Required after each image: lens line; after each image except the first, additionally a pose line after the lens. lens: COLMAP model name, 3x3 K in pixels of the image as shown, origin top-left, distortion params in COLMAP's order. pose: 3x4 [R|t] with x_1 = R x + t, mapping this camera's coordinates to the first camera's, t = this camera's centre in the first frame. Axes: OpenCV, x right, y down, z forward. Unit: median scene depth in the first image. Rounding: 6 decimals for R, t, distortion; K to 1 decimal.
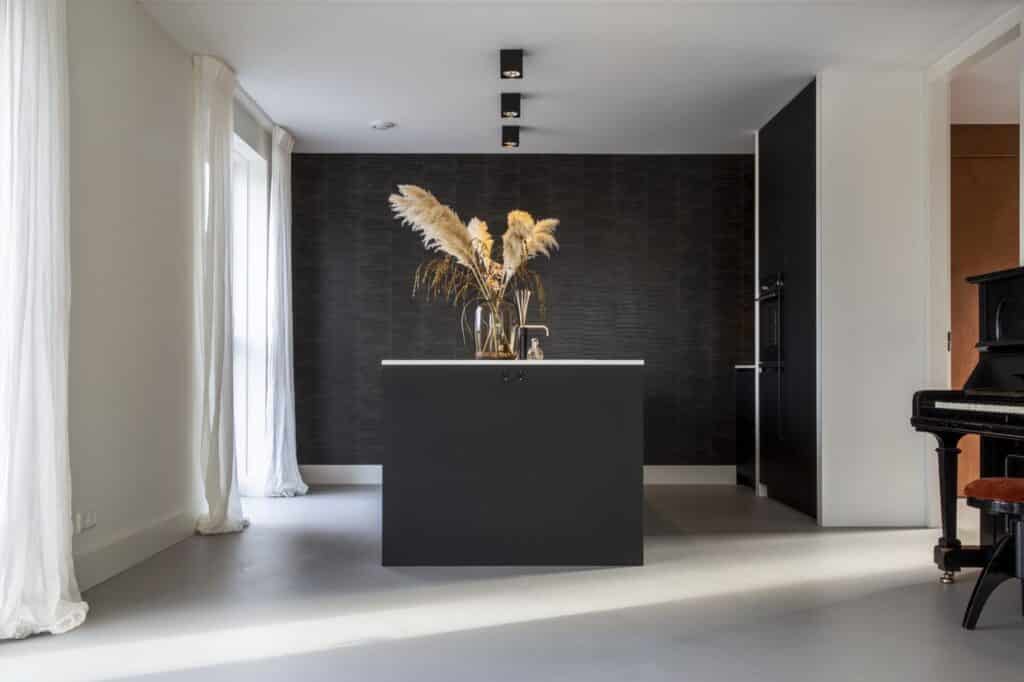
lens RADIAL K [[908.0, 0, 530.6], [0, 908.0, 411.4], [0, 0, 1]] dist [-0.027509, 0.006616]
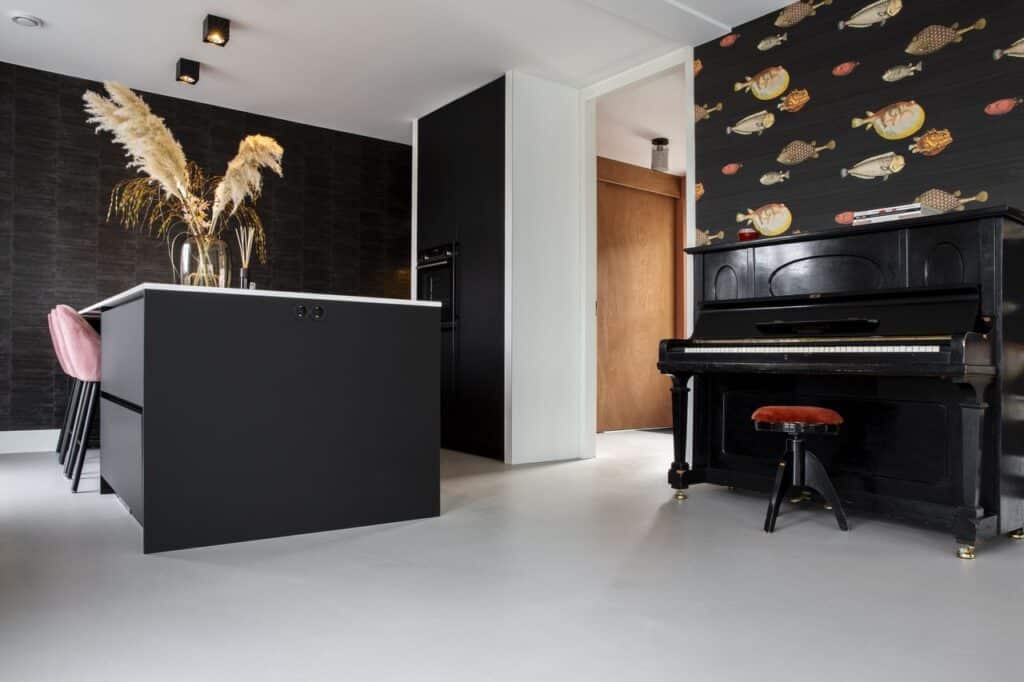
lens RADIAL K [[710.7, 0, 497.8], [0, 710.7, 374.3], [0, 0, 1]] dist [-0.070447, 0.047004]
pose [[0.806031, 0.000452, 0.591873, -0.219581], [0.011460, 0.999800, -0.016371, 0.026598], [-0.591762, 0.019978, 0.805865, 0.285034]]
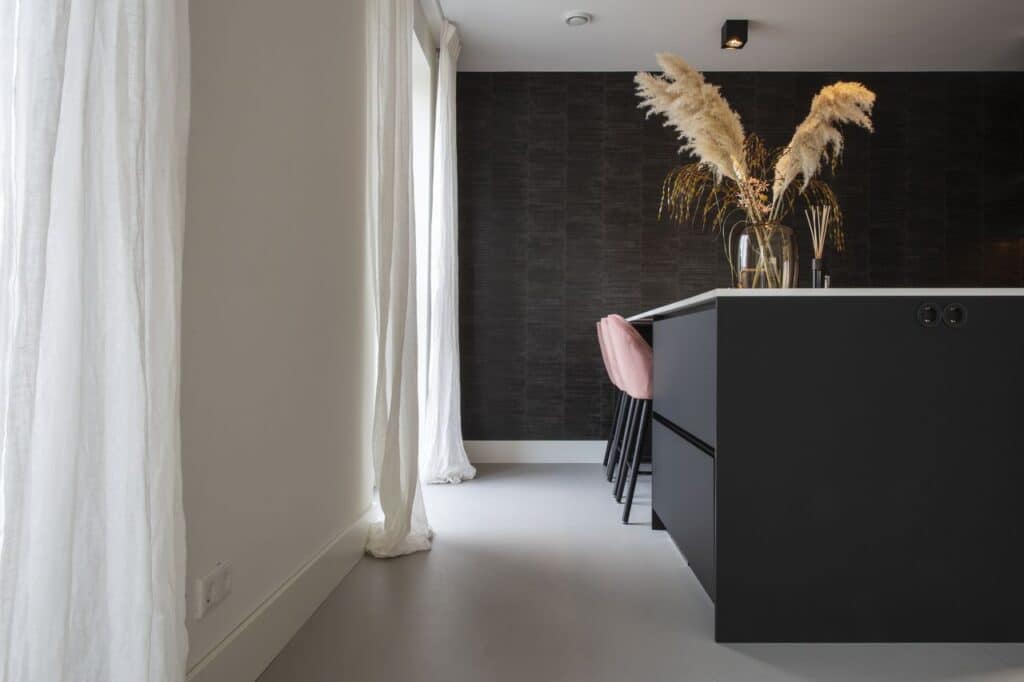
lens RADIAL K [[710.7, 0, 523.3], [0, 710.7, 365.9], [0, 0, 1]] dist [-0.070447, 0.047004]
pose [[0.999632, 0.003028, -0.026953, -0.223329], [-0.003440, 0.999877, -0.015275, 0.000131], [0.026904, 0.015362, 0.999520, 0.441207]]
